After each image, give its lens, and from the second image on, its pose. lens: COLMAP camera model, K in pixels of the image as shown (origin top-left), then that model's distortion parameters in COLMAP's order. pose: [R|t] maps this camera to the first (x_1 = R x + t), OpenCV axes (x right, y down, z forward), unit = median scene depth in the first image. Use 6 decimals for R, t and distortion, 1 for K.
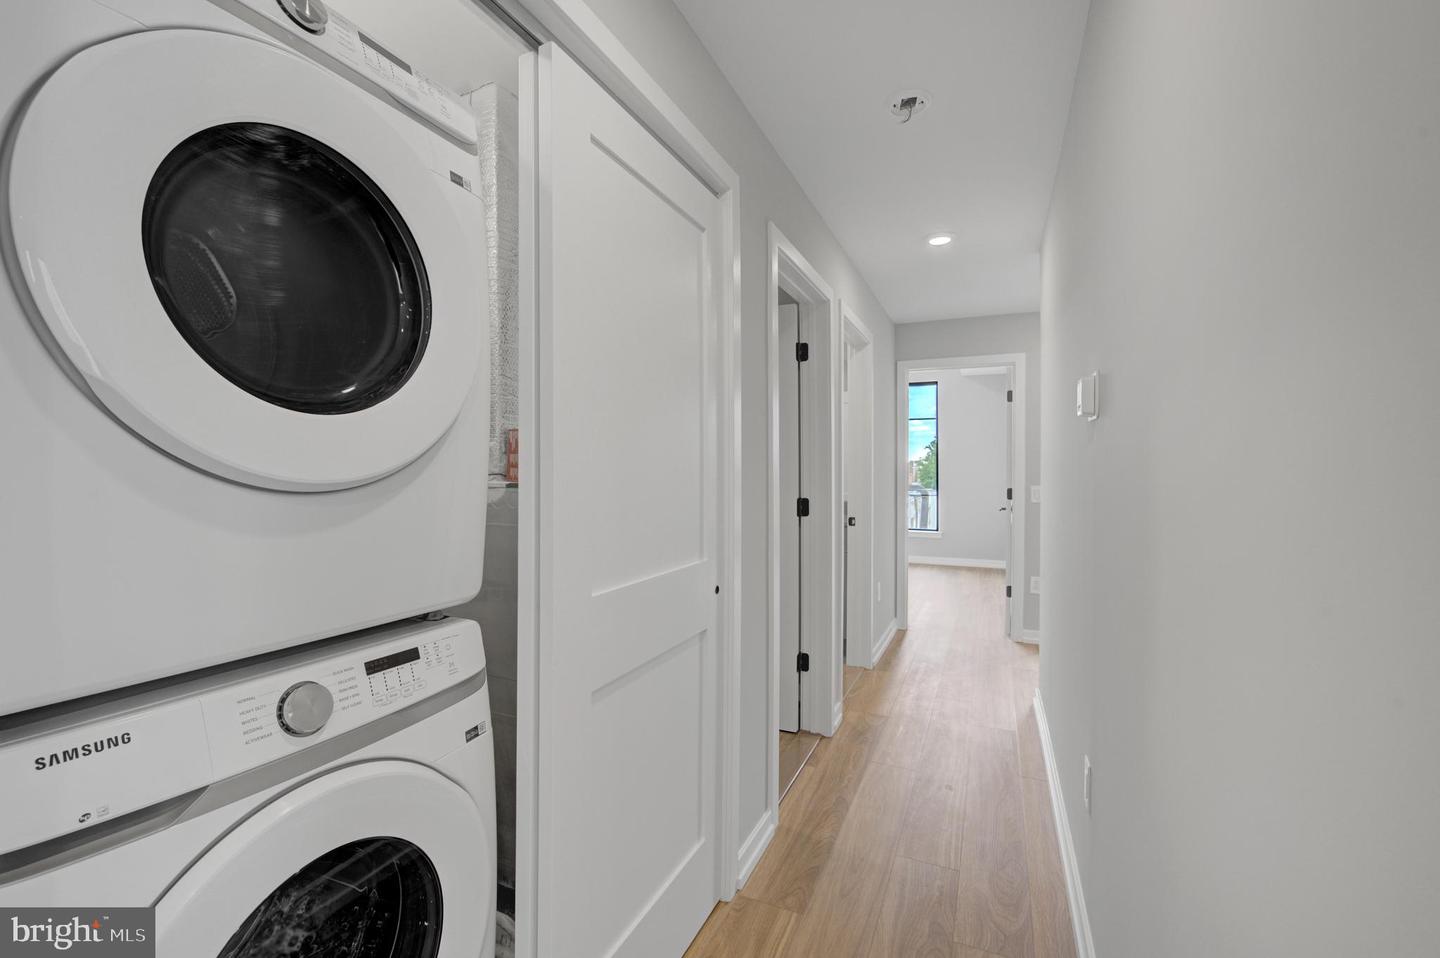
lens RADIAL K [[591.1, 0, 716.0], [0, 591.1, 472.1], [0, 0, 1]] dist [0.000432, 0.000095]
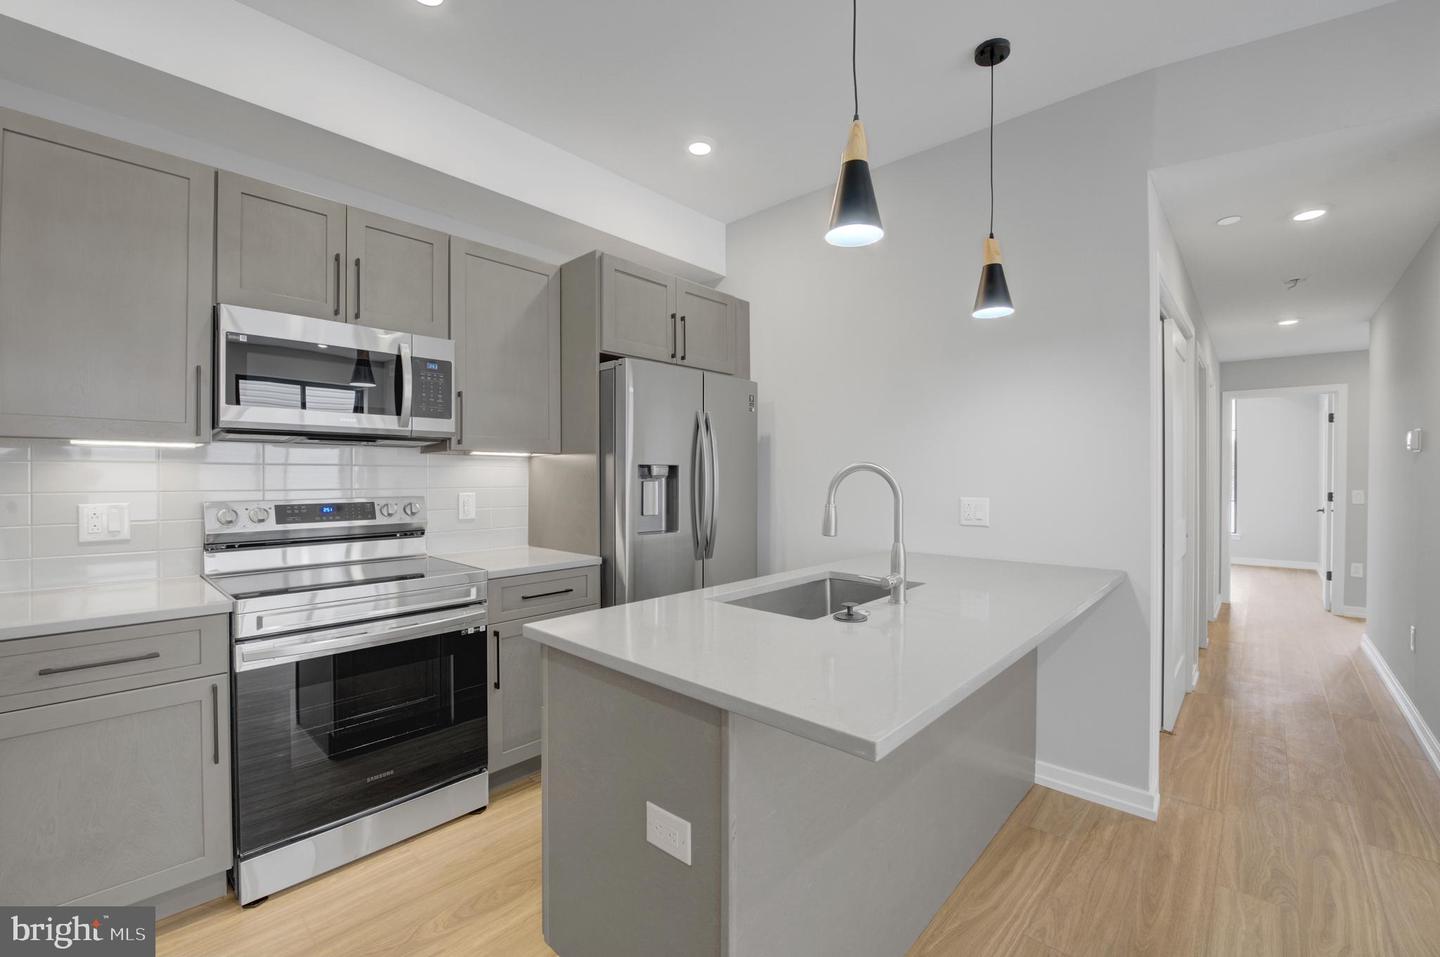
lens RADIAL K [[623.0, 0, 720.0], [0, 623.0, 478.5], [0, 0, 1]] dist [-0.008877, -0.000035]
pose [[0.962590, 0.003425, -0.270939, -0.514243], [-0.002625, 0.999991, 0.003314, -0.003381], [0.270948, -0.002479, 0.962591, -0.789939]]
